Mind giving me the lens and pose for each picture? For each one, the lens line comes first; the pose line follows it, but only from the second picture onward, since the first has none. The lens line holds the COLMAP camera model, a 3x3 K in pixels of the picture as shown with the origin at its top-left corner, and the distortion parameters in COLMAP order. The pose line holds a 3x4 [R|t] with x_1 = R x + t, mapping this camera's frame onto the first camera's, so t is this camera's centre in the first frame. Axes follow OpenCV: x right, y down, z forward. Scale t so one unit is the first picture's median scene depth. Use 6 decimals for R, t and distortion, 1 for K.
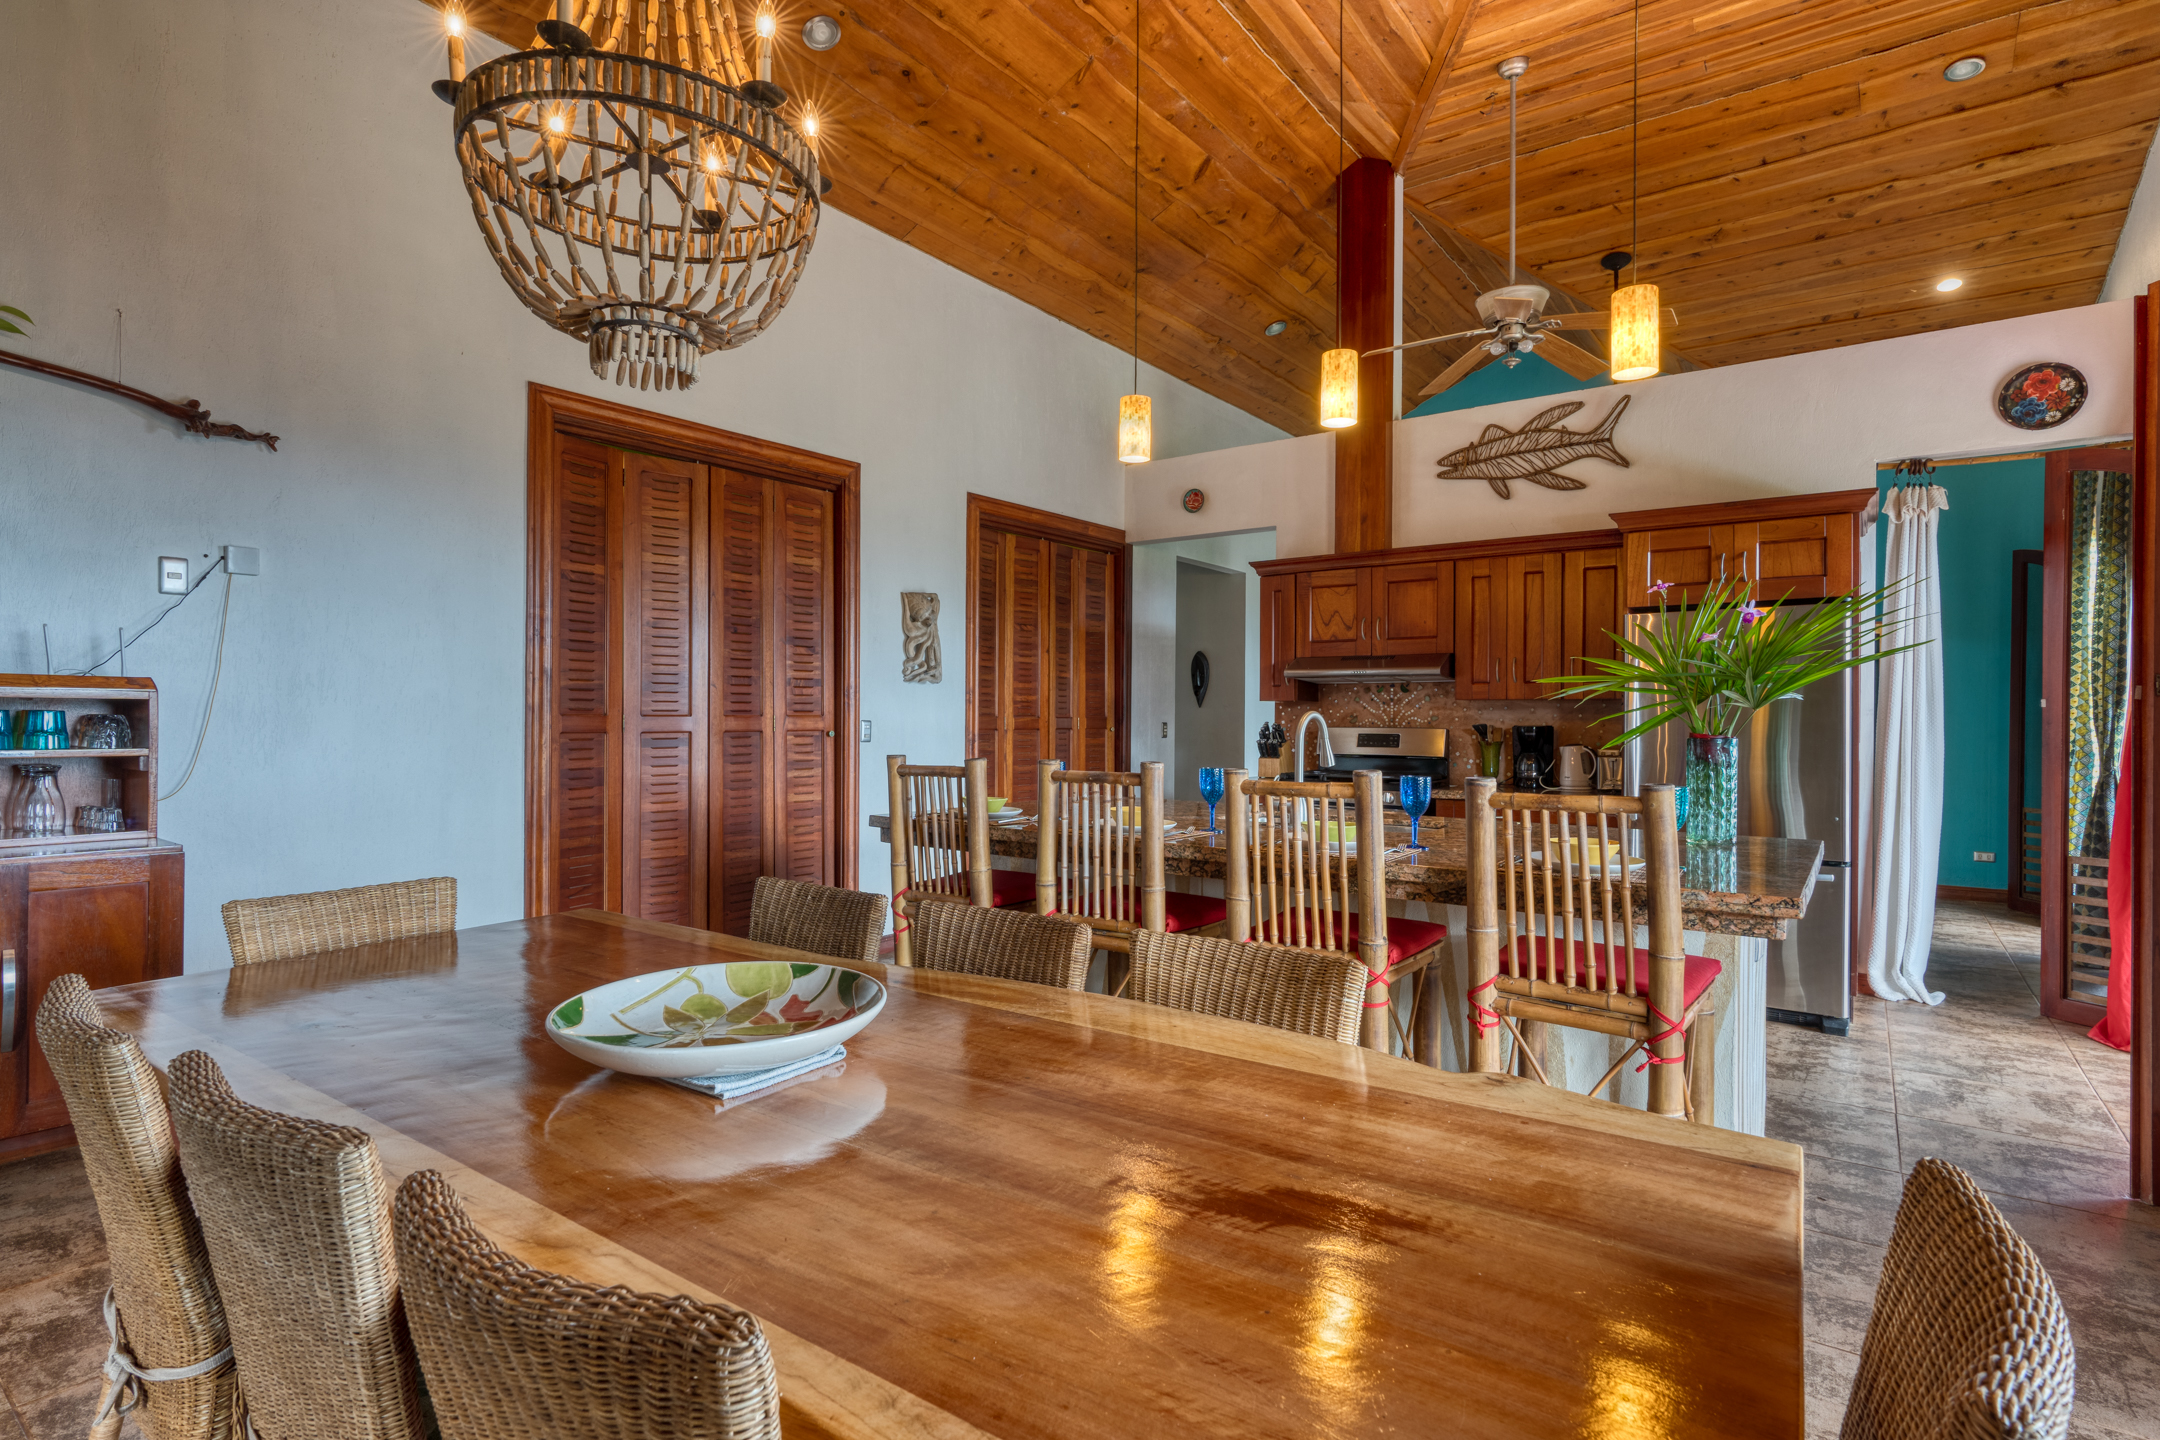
lens RADIAL K [[1049.5, 0, 1070.4], [0, 1049.5, 738.4], [0, 0, 1]] dist [-0.007148, 0.003834]
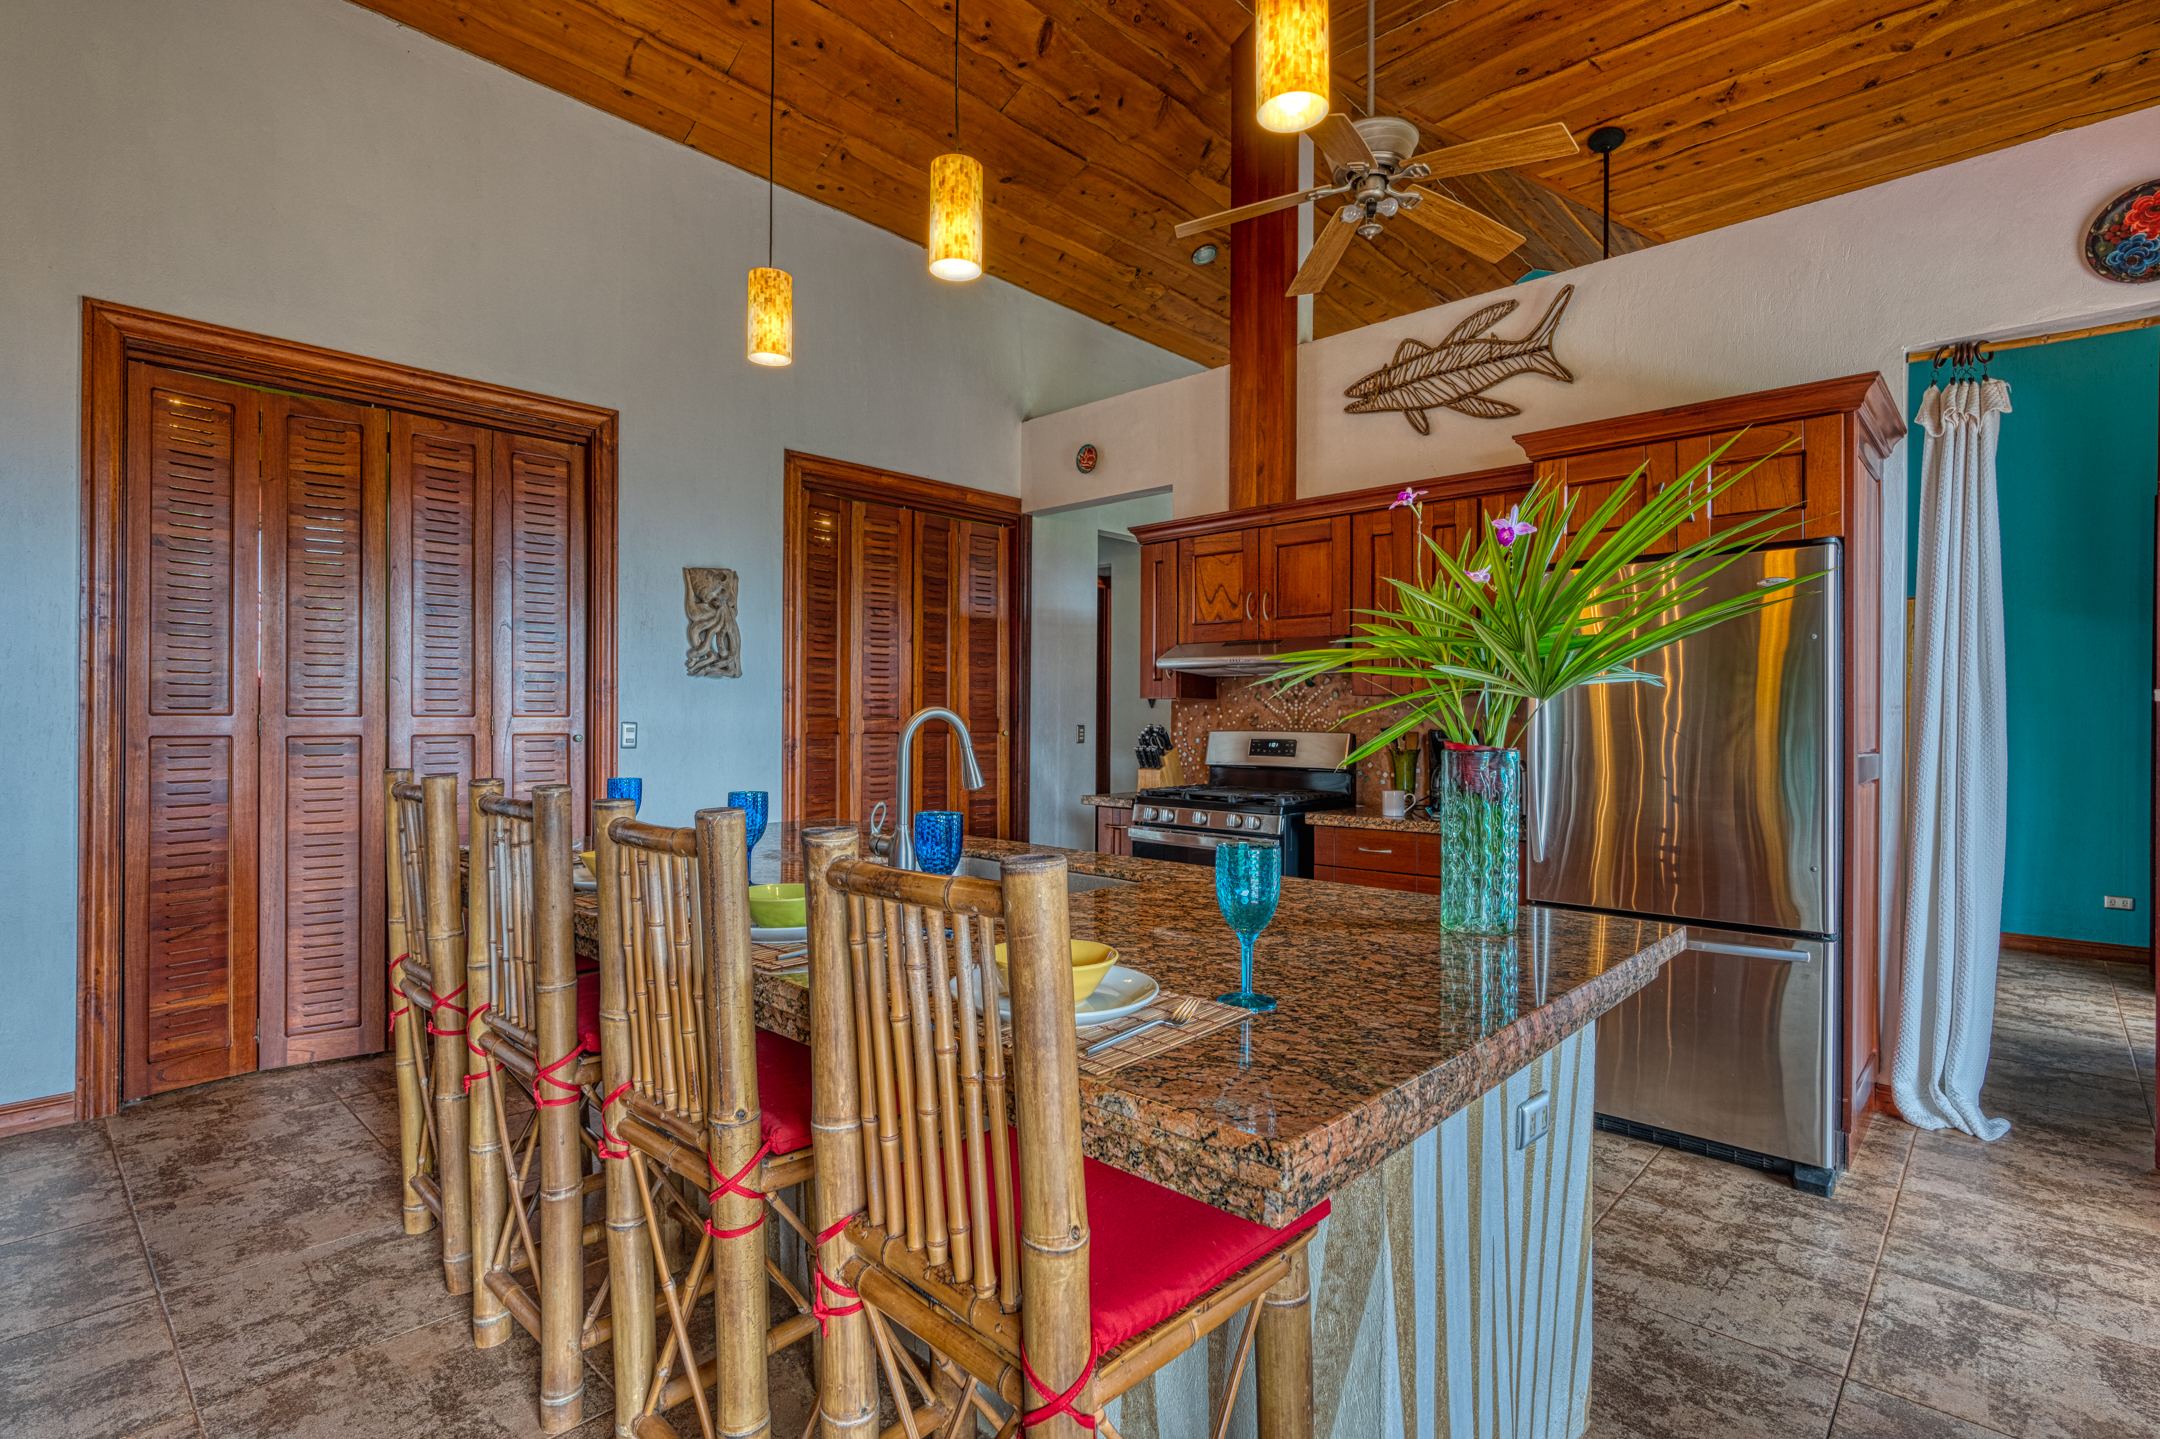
lens RADIAL K [[1049.5, 0, 1087.1], [0, 1049.5, 736.0], [0, 0, 1]] dist [-0.007148, 0.003834]
pose [[0.995620, 0.001562, -0.093483, 0.242141], [-0.002045, 0.999985, -0.005064, -0.002593], [0.093474, 0.005233, 0.995608, 0.212284]]
